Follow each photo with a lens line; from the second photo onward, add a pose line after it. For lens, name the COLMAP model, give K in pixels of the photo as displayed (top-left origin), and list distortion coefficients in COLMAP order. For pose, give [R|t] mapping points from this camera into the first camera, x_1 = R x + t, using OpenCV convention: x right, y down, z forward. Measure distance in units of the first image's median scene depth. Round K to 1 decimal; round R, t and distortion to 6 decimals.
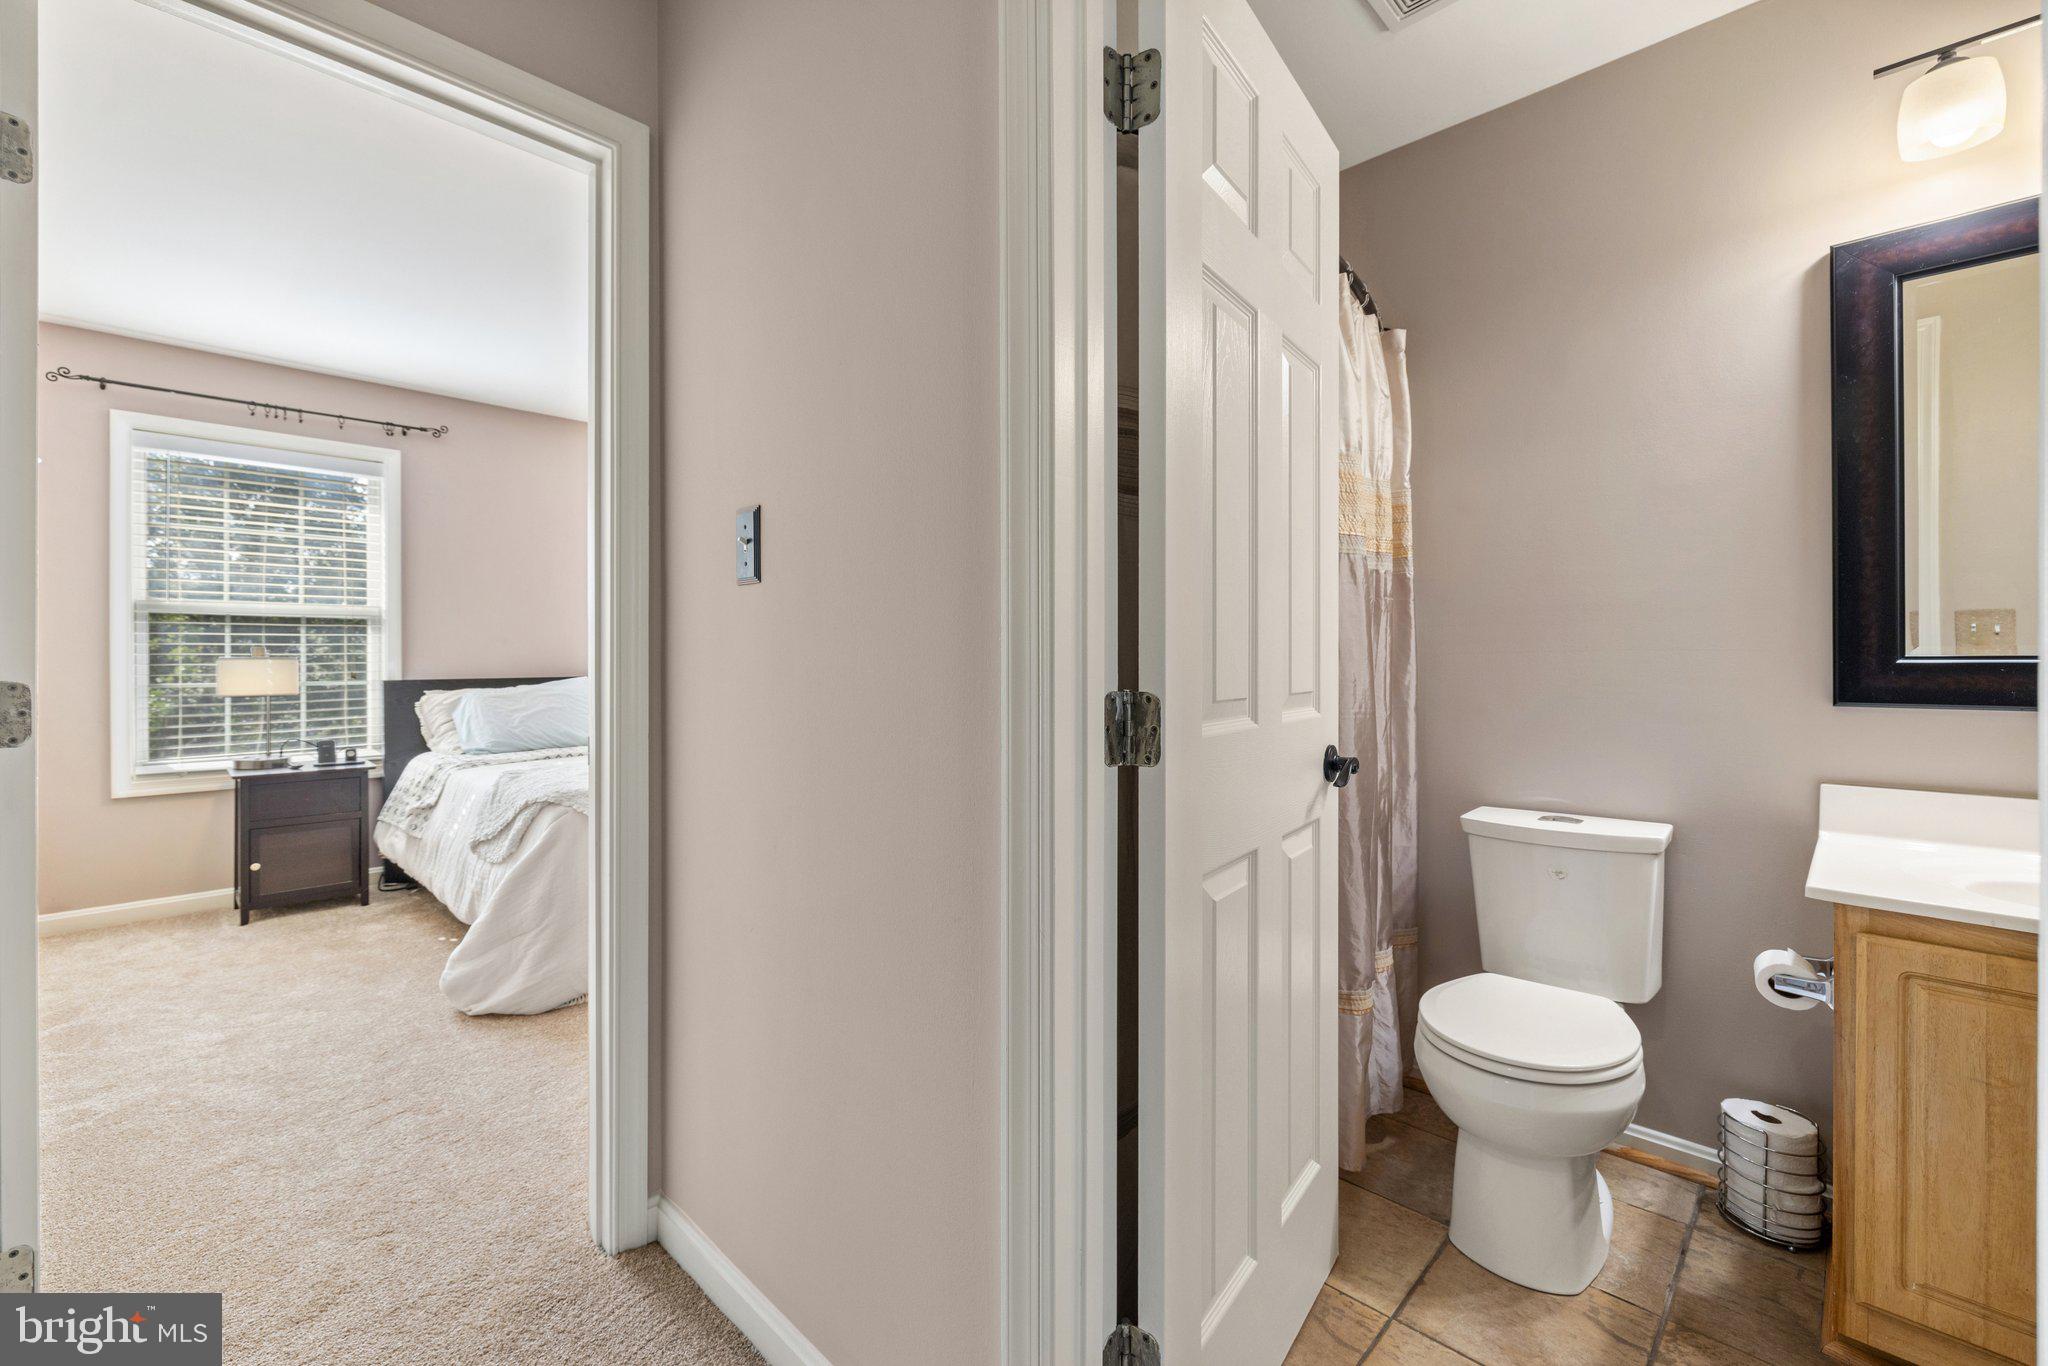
lens RADIAL K [[870.4, 0, 1023.0], [0, 870.4, 657.5], [0, 0, 1]] dist [0.000299, -0.000031]
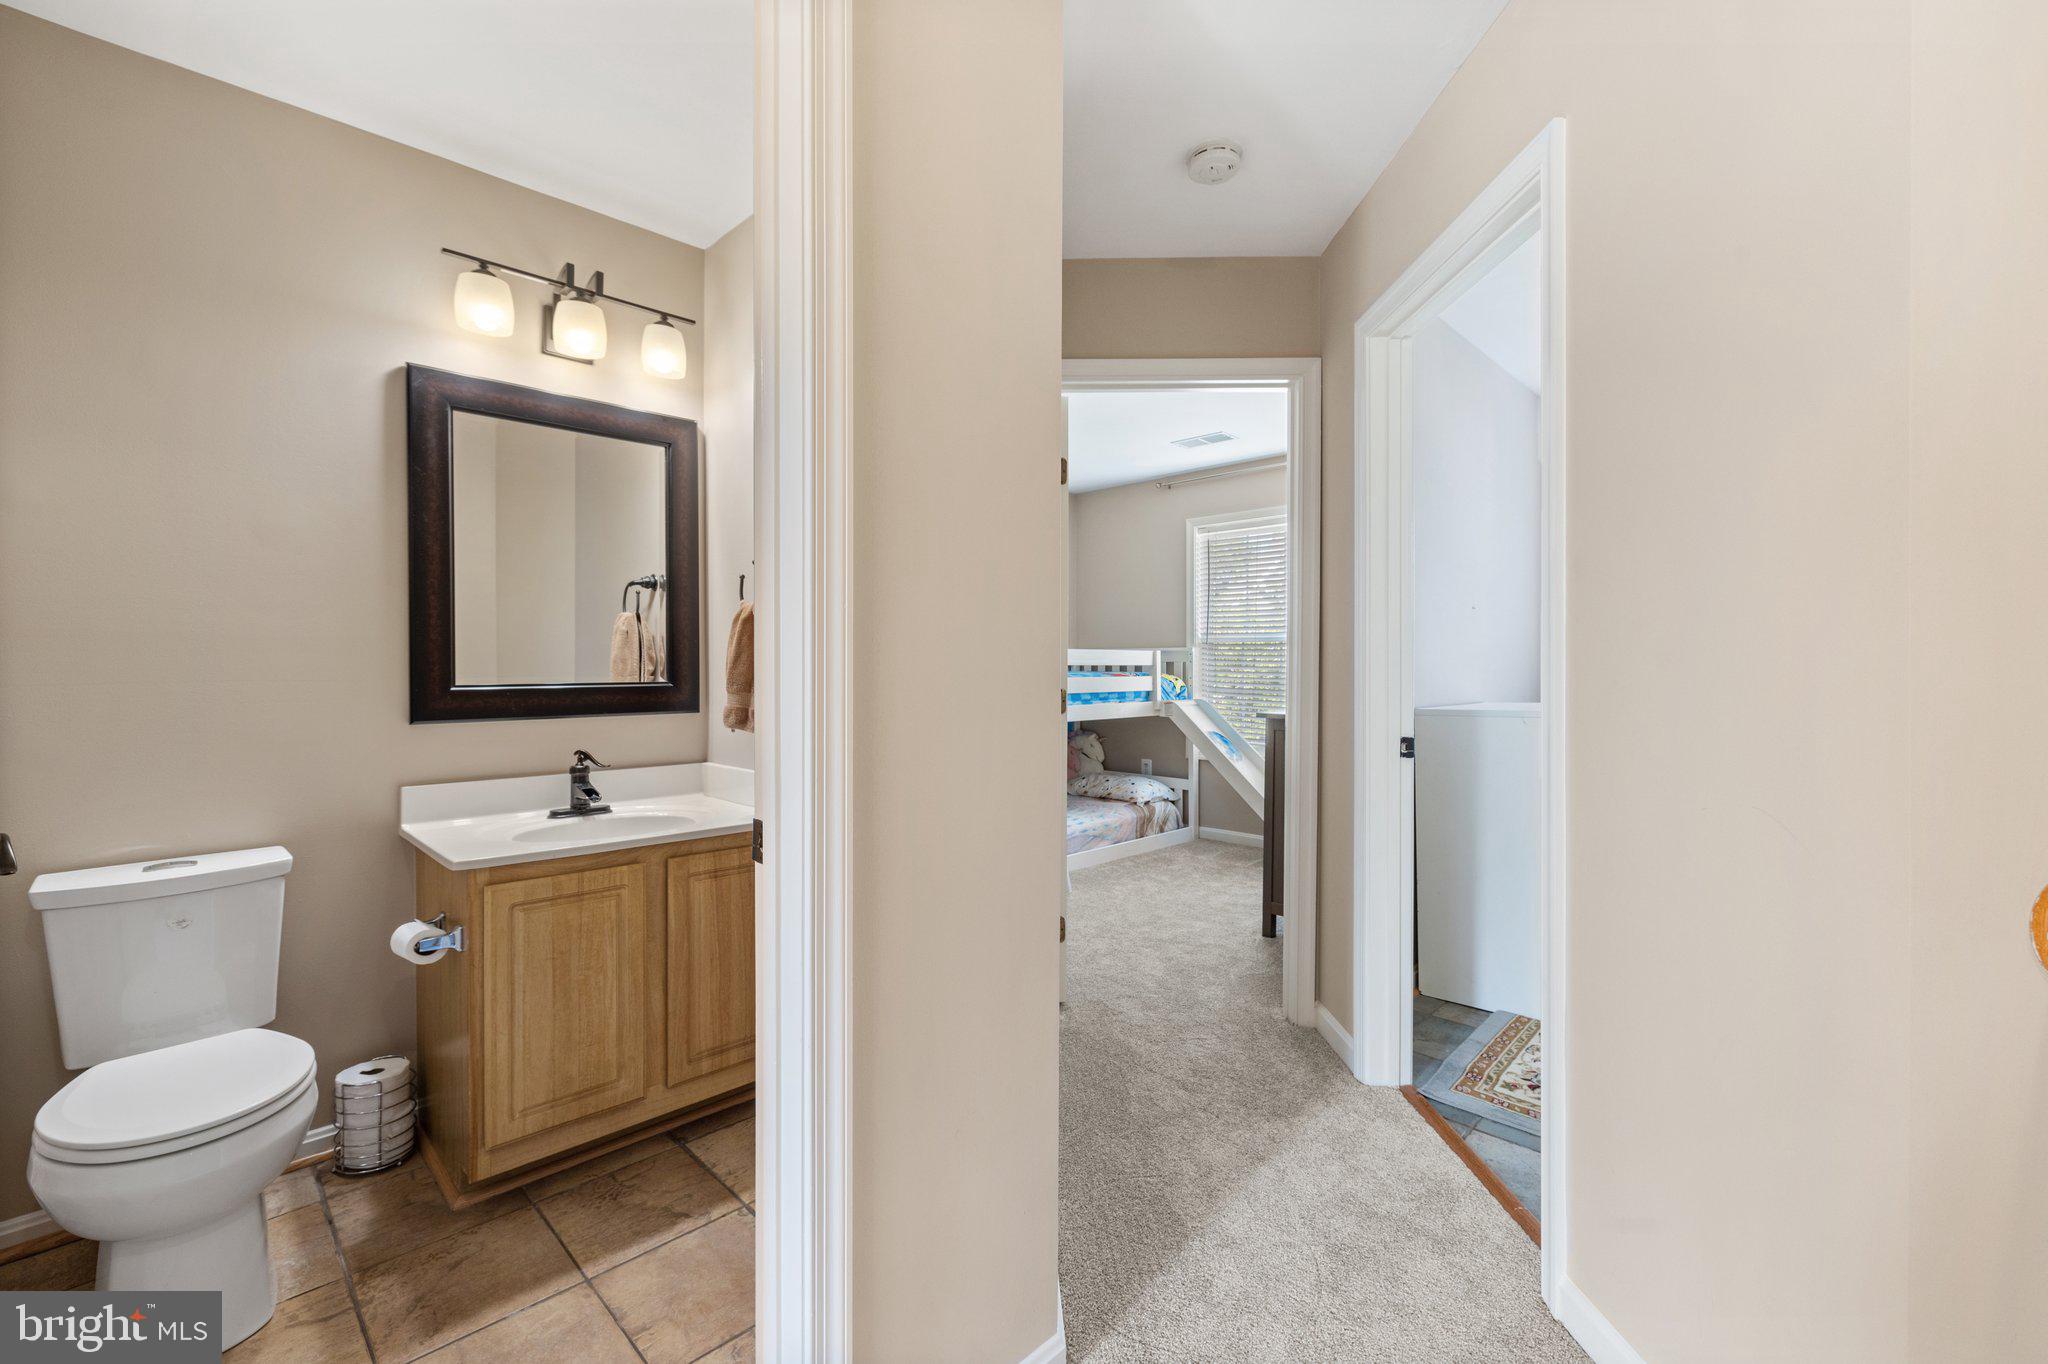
lens RADIAL K [[852.6, 0, 993.4], [0, 852.6, 670.3], [0, 0, 1]] dist [0.002251, 0.000710]
pose [[0.033957, 0.000205, 0.999423, -0.306120], [0.000765, 1.000000, -0.000231, -0.023993], [-0.999423, 0.000772, 0.033957, 0.110153]]
